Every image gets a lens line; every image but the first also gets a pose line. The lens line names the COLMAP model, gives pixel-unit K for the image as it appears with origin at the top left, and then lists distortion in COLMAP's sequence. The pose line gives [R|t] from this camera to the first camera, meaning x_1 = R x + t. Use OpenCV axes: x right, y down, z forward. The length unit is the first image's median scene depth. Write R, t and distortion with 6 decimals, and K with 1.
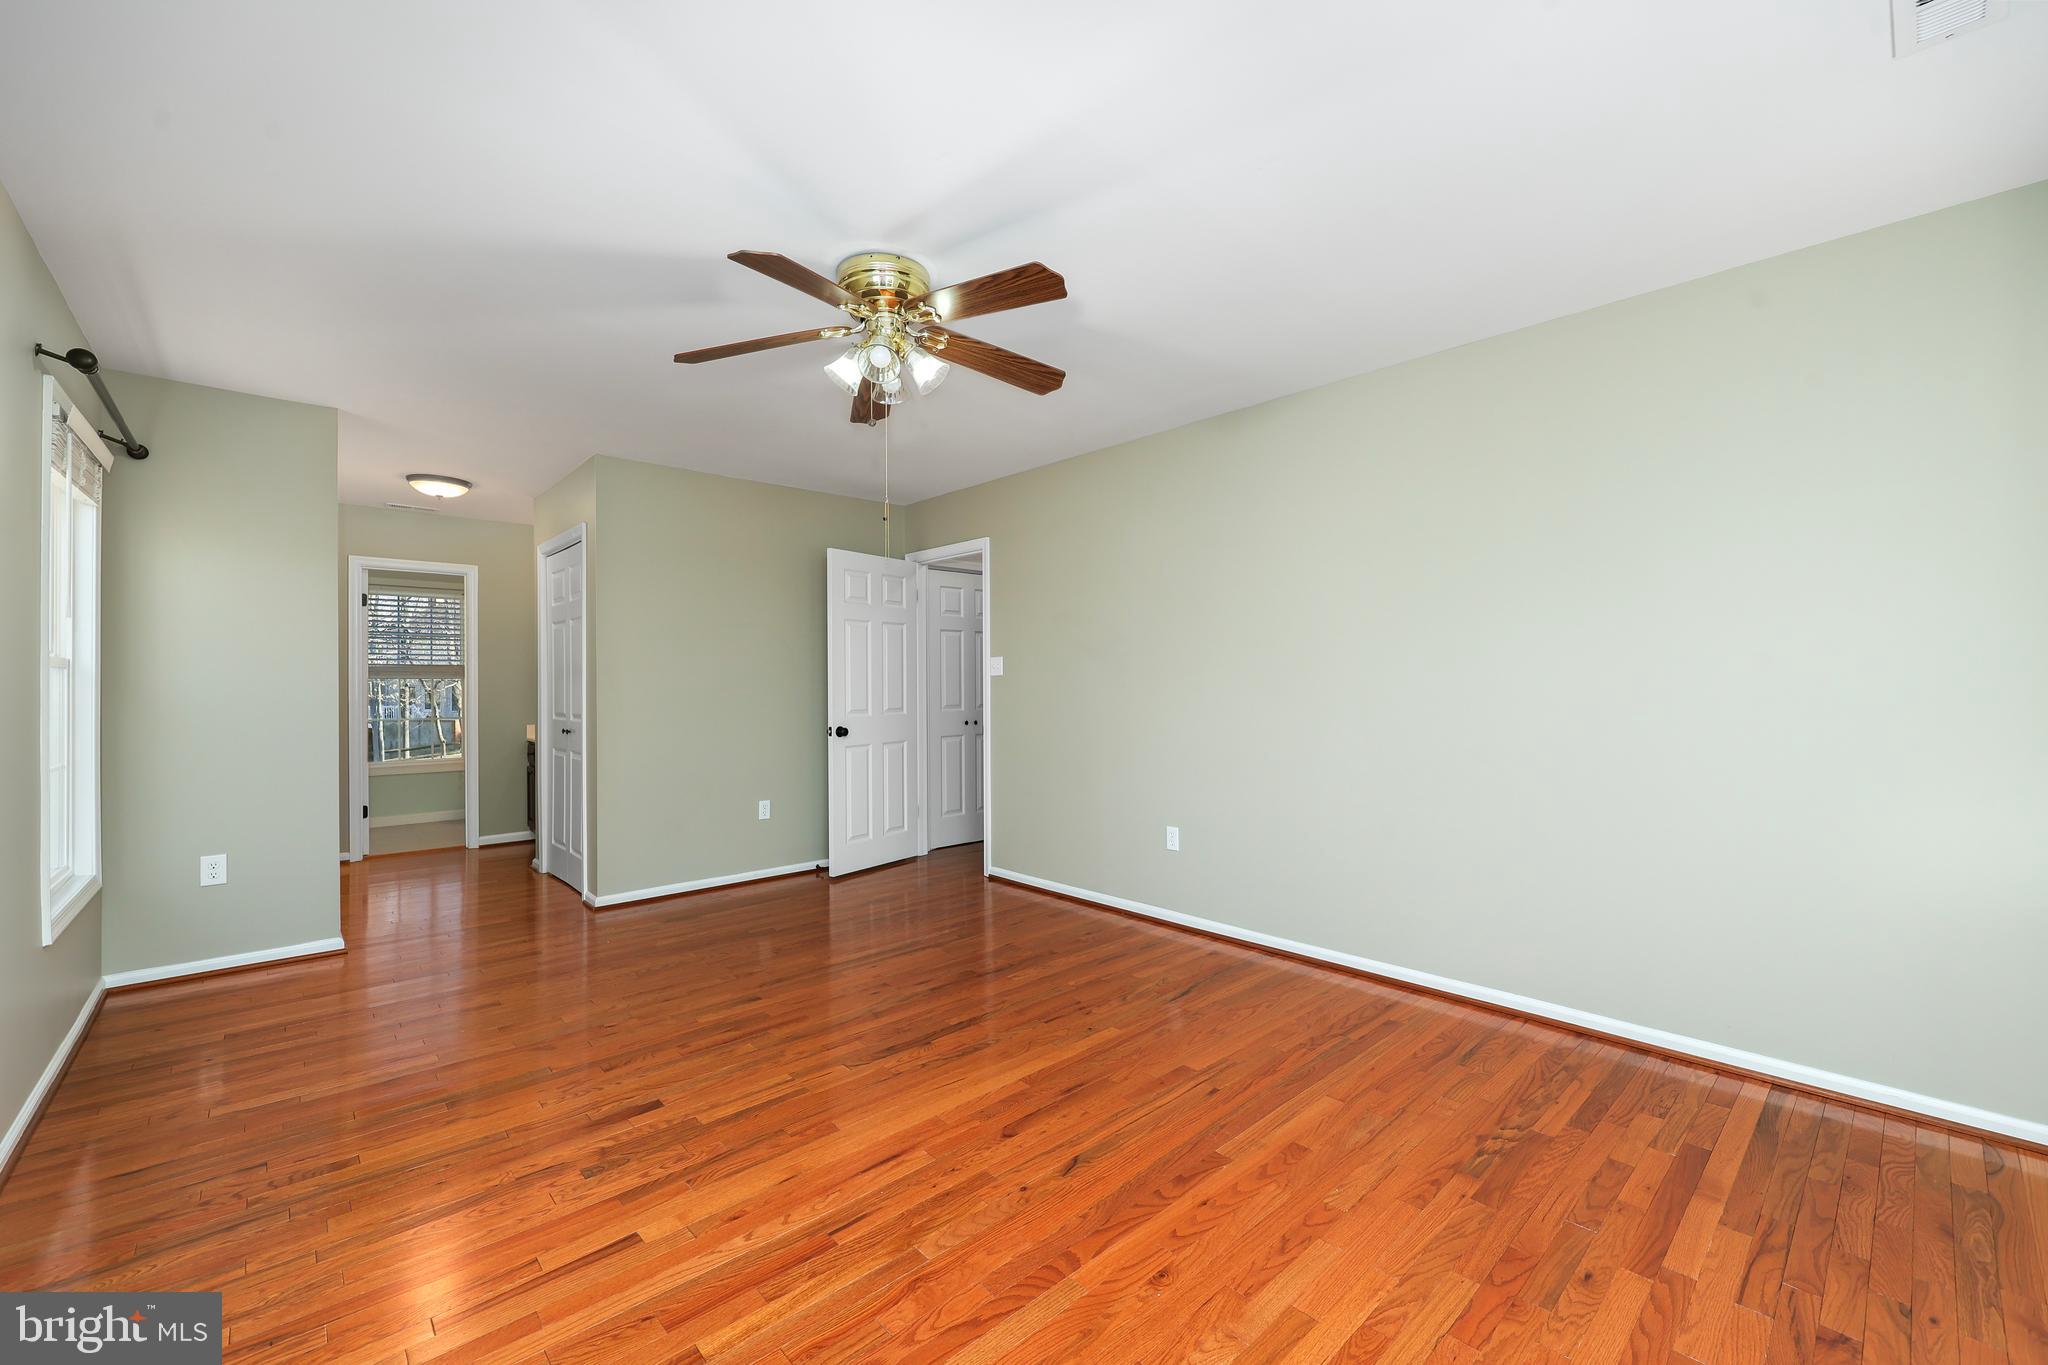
lens RADIAL K [[833.9, 0, 1031.2], [0, 833.9, 681.8], [0, 0, 1]] dist [-0.000703, 0.000392]
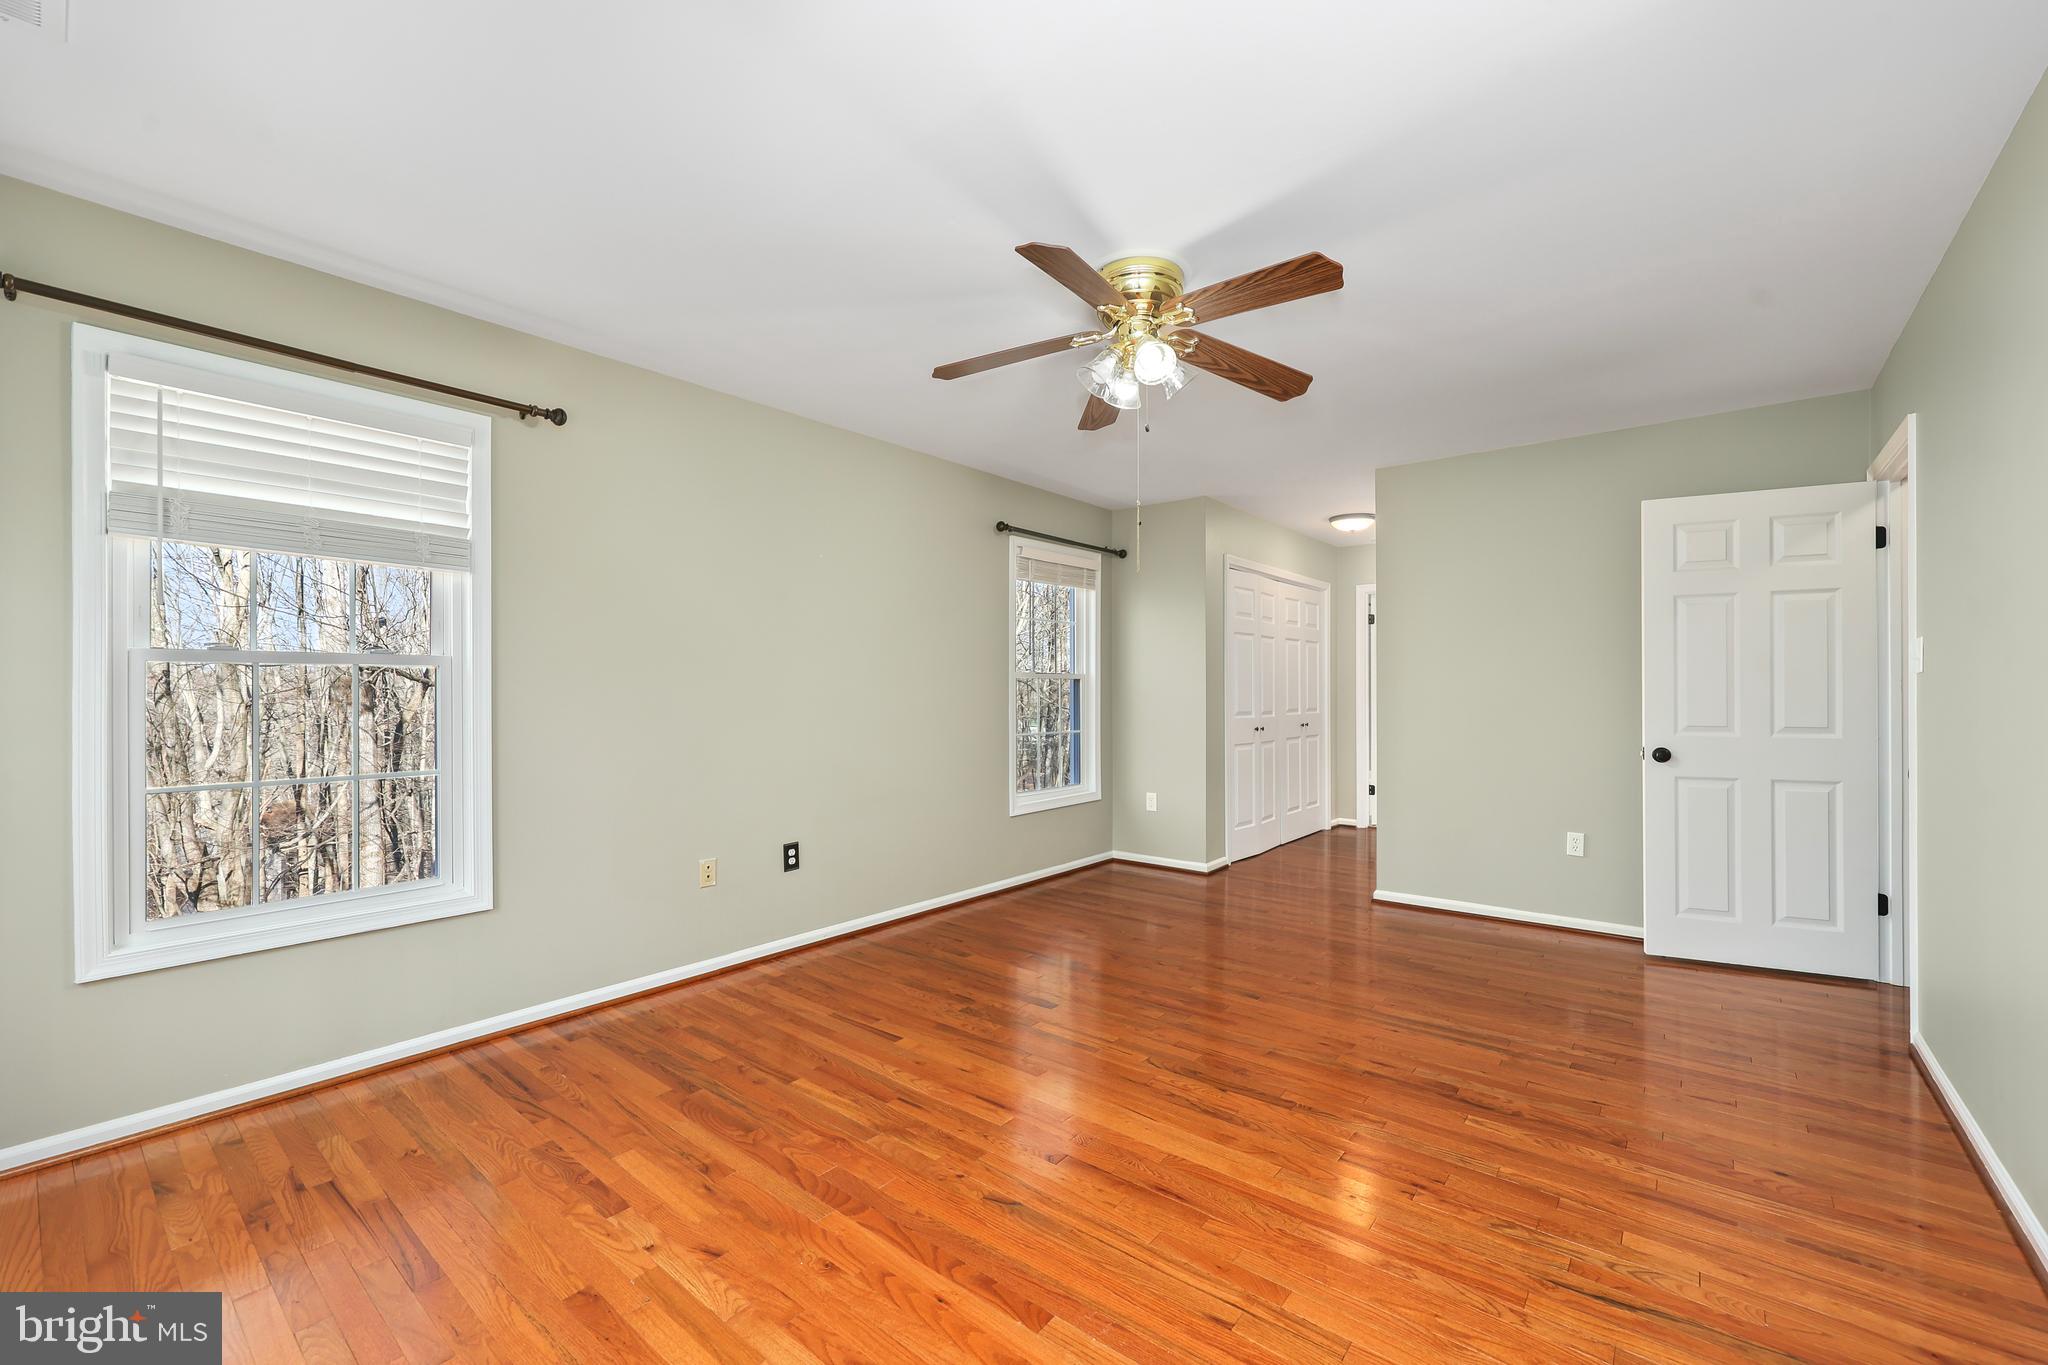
lens RADIAL K [[833.9, 0, 1030.0], [0, 833.9, 691.9], [0, 0, 1]] dist [-0.000703, 0.000392]
pose [[0.140690, 0.007969, -0.990022, 0.750370], [0.002738, 0.999961, 0.008438, -0.002521], [0.990050, -0.003897, 0.140663, 0.688913]]
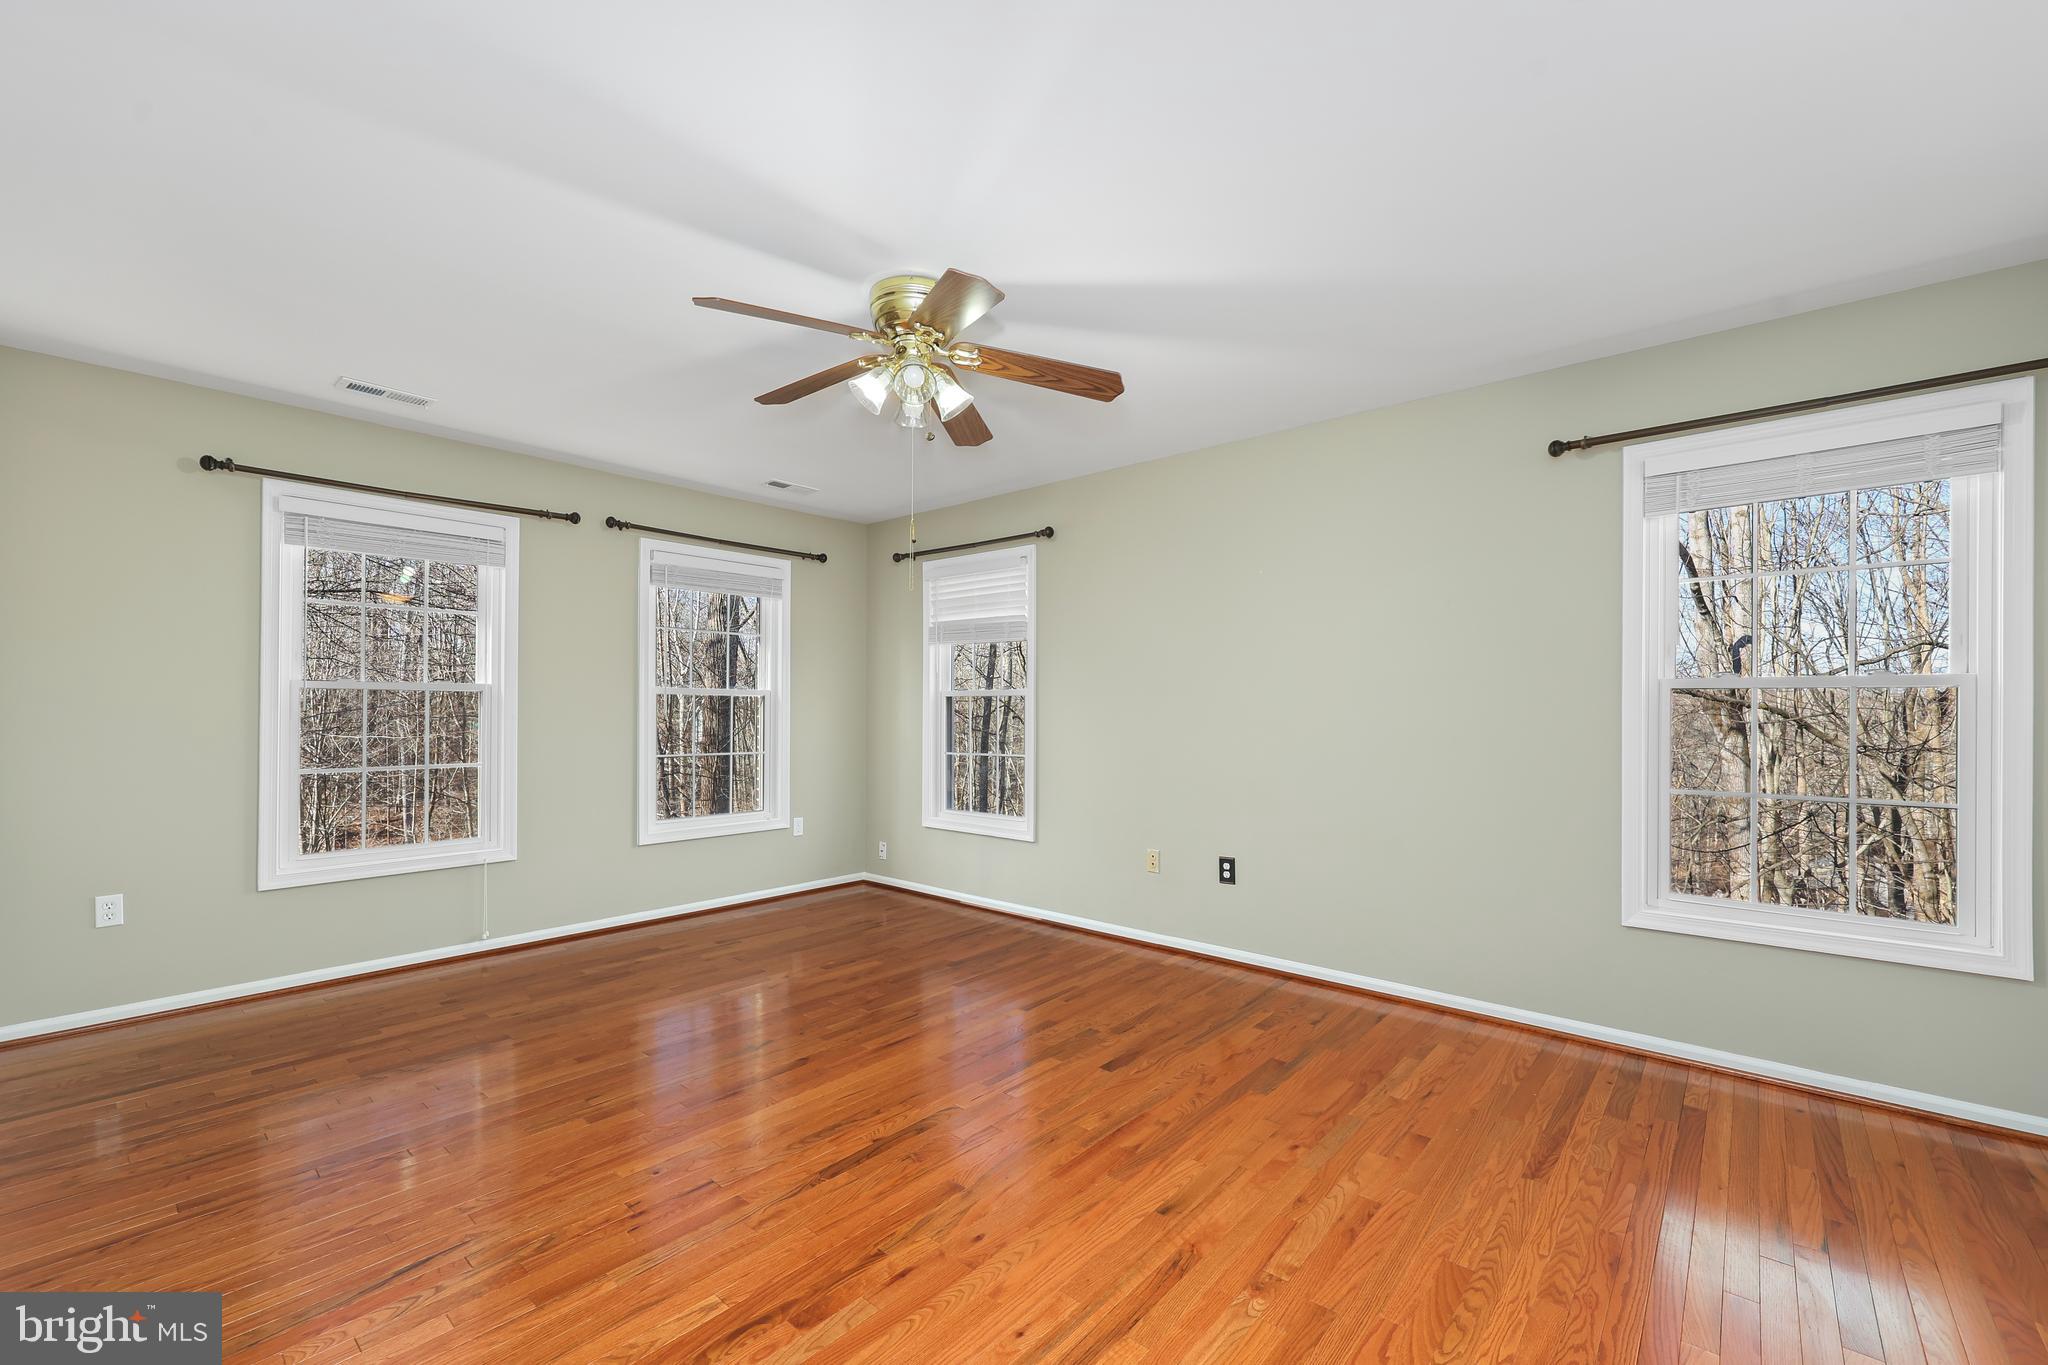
lens RADIAL K [[833.9, 0, 1027.6], [0, 833.9, 697.9], [0, 0, 1]] dist [-0.000703, 0.000392]
pose [[-0.994214, 0.000689, -0.107411, -0.189692], [0.002462, 0.999863, -0.016383, 0.007731], [0.107385, -0.016553, -0.994080, 1.897880]]
